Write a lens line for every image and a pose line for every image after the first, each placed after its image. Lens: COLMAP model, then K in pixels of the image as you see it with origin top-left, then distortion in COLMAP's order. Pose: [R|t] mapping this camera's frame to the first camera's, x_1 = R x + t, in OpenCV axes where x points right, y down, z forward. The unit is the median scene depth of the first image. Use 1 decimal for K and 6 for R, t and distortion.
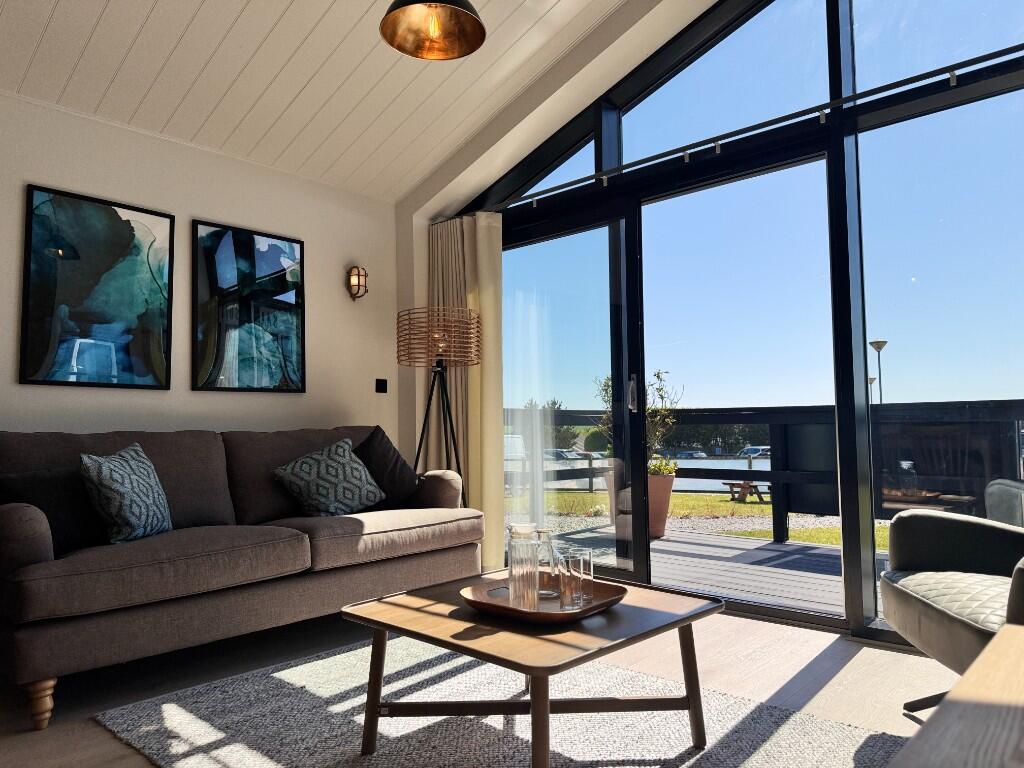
lens RADIAL K [[717.2, 0, 510.0], [0, 717.2, 385.4], [0, 0, 1]] dist [0.048917, -0.051395]
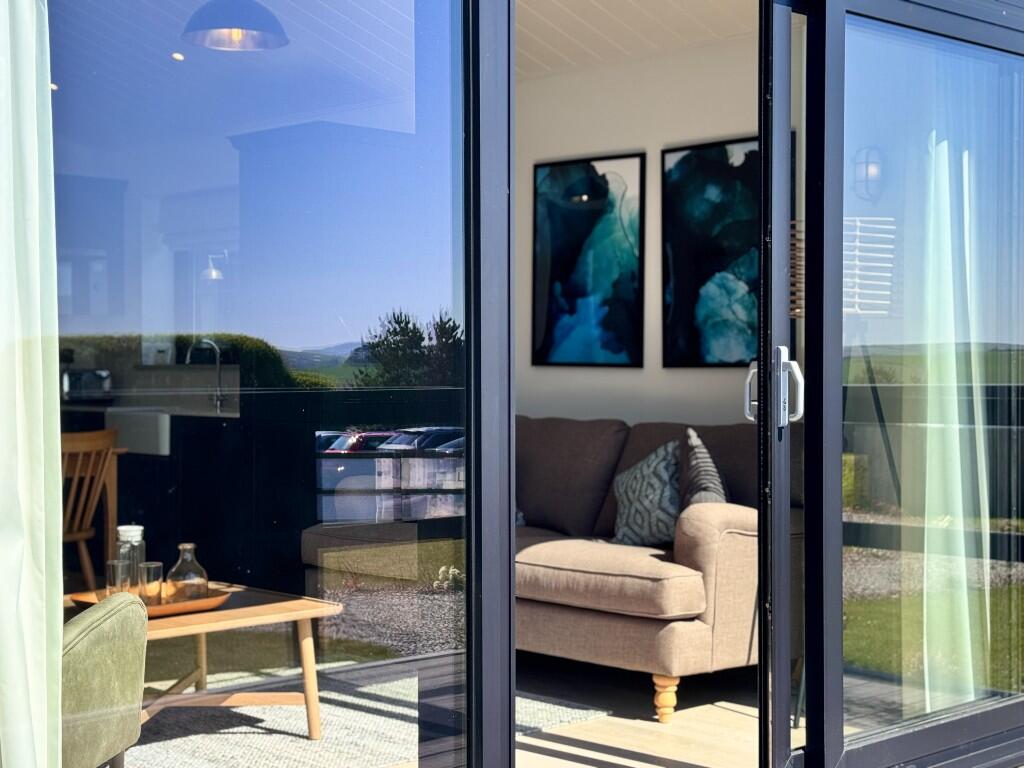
lens RADIAL K [[1604.6, 0, 511.3], [0, 1604.6, 382.7], [0, 0, 1]] dist [0.169483, 0.000000]
pose [[-0.069099, 0.027912, -0.997219, 1.377107], [0.059008, 0.997973, 0.023844, -0.030204], [0.995863, -0.057196, -0.070605, 0.988724]]
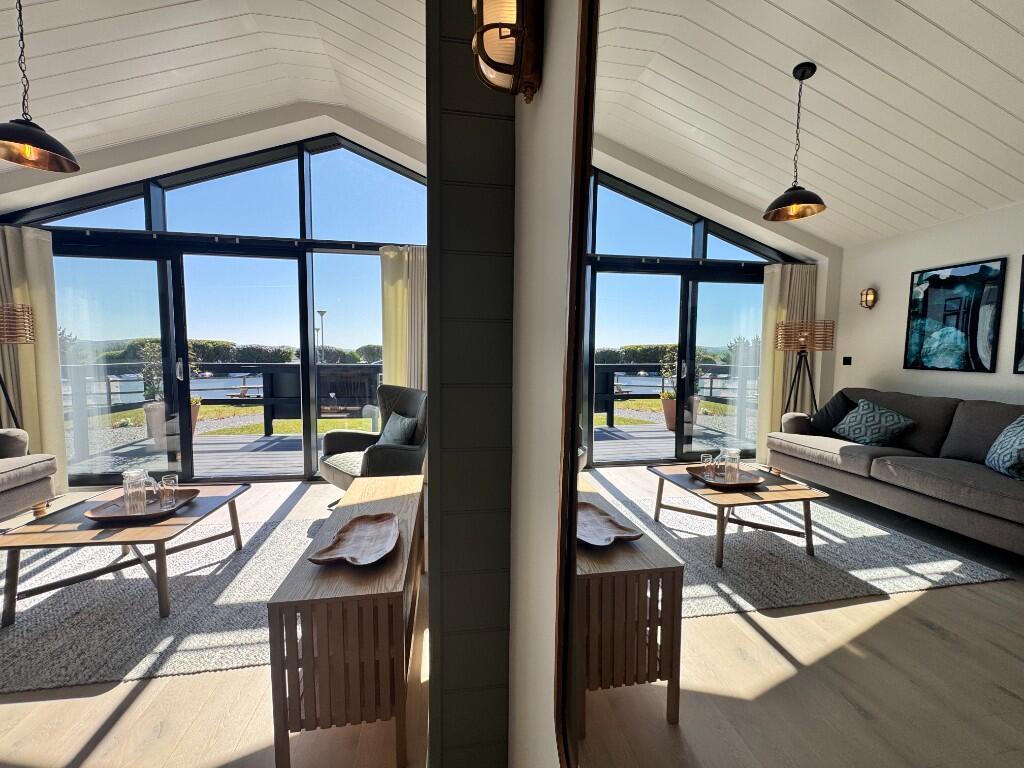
lens RADIAL K [[410.4, 0, 510.1], [0, 410.4, 383.2], [0, 0, 1]] dist [-0.003137, 0.000730]
pose [[0.620508, -0.039256, 0.783217, -0.111100], [-0.065254, 0.992698, 0.101453, -0.113763], [-0.781481, -0.114060, 0.613415, -0.219861]]
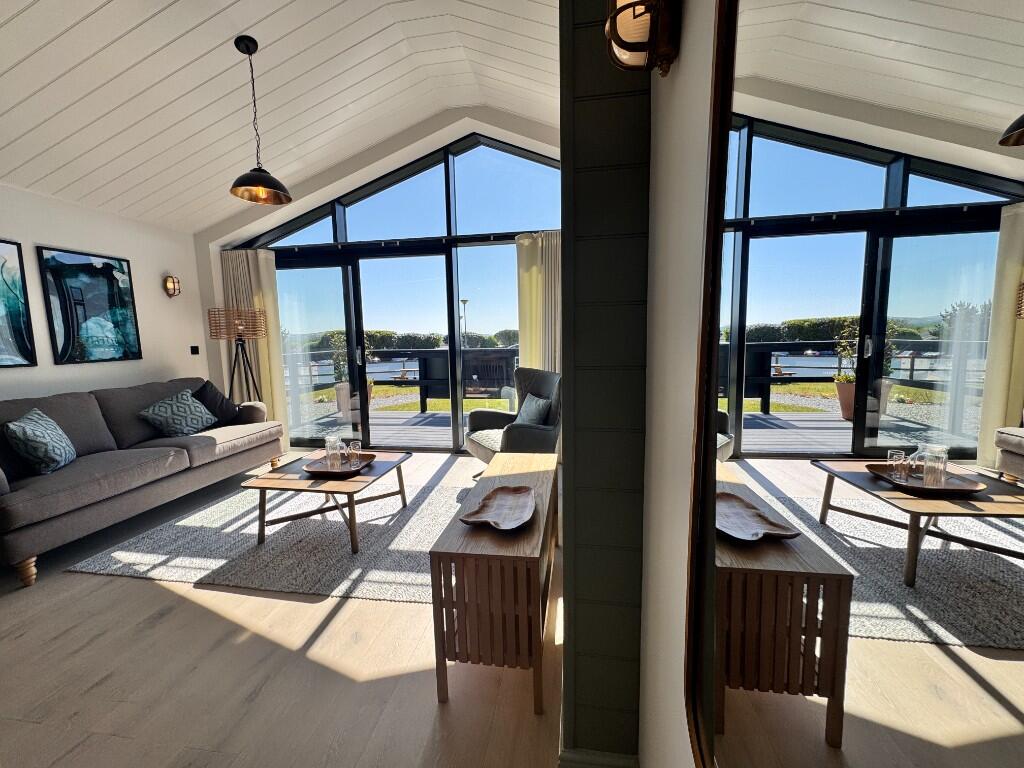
lens RADIAL K [[410.4, 0, 510.3], [0, 410.4, 383.1], [0, 0, 1]] dist [-0.003137, 0.000730]
pose [[0.835331, -0.067671, 0.545567, -0.120376], [-0.023296, 0.987146, 0.158112, -0.115752], [-0.549254, -0.144785, 0.823017, -0.229569]]
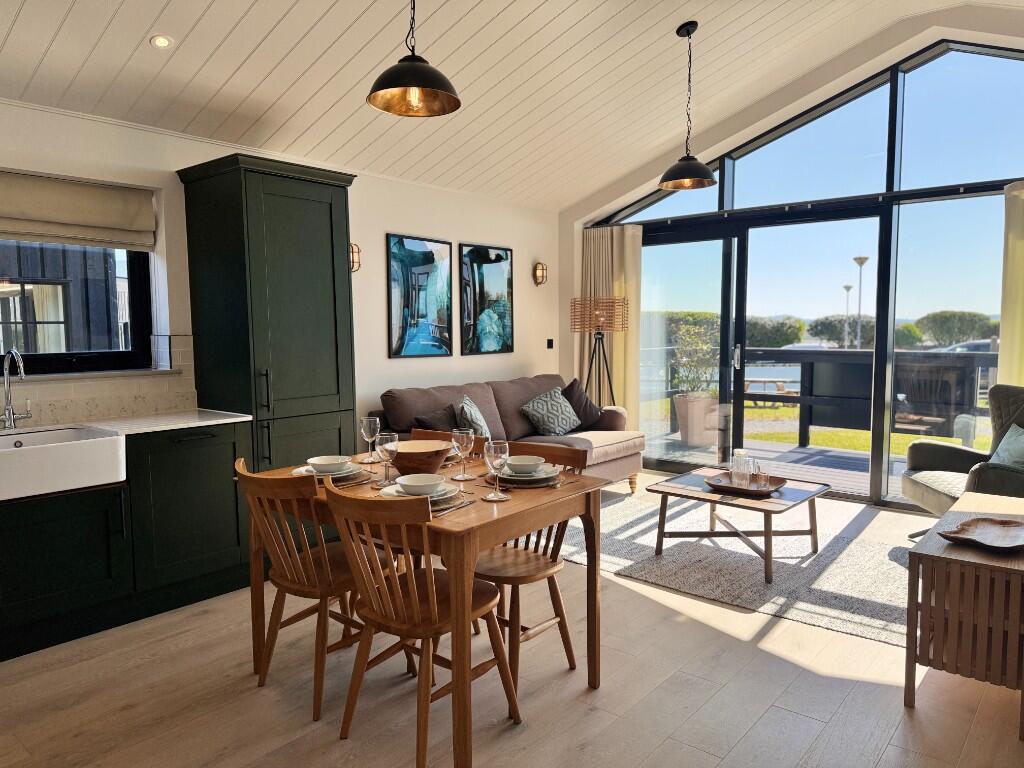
lens RADIAL K [[717.2, 0, 508.6], [0, 717.2, 383.0], [0, 0, 1]] dist [0.048917, -0.051395]
pose [[0.999346, 0.003594, 0.035974, -0.406020], [-0.008592, 0.990148, 0.139761, -0.157252], [-0.035117, -0.139979, 0.989532, -0.564737]]
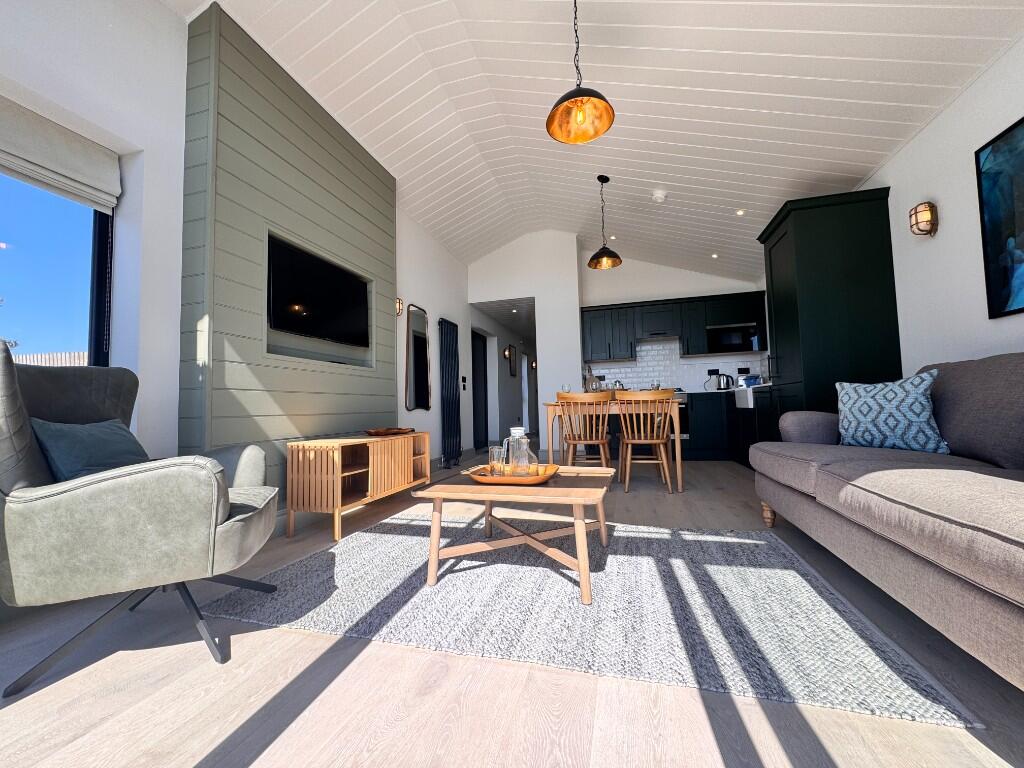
lens RADIAL K [[410.4, 0, 505.3], [0, 410.4, 381.3], [0, 0, 1]] dist [-0.003137, 0.000730]
pose [[-0.896863, 0.008283, -0.442231, 0.286209], [0.064424, 0.991608, -0.112082, 0.106854], [0.437592, -0.129012, -0.889870, 1.081762]]
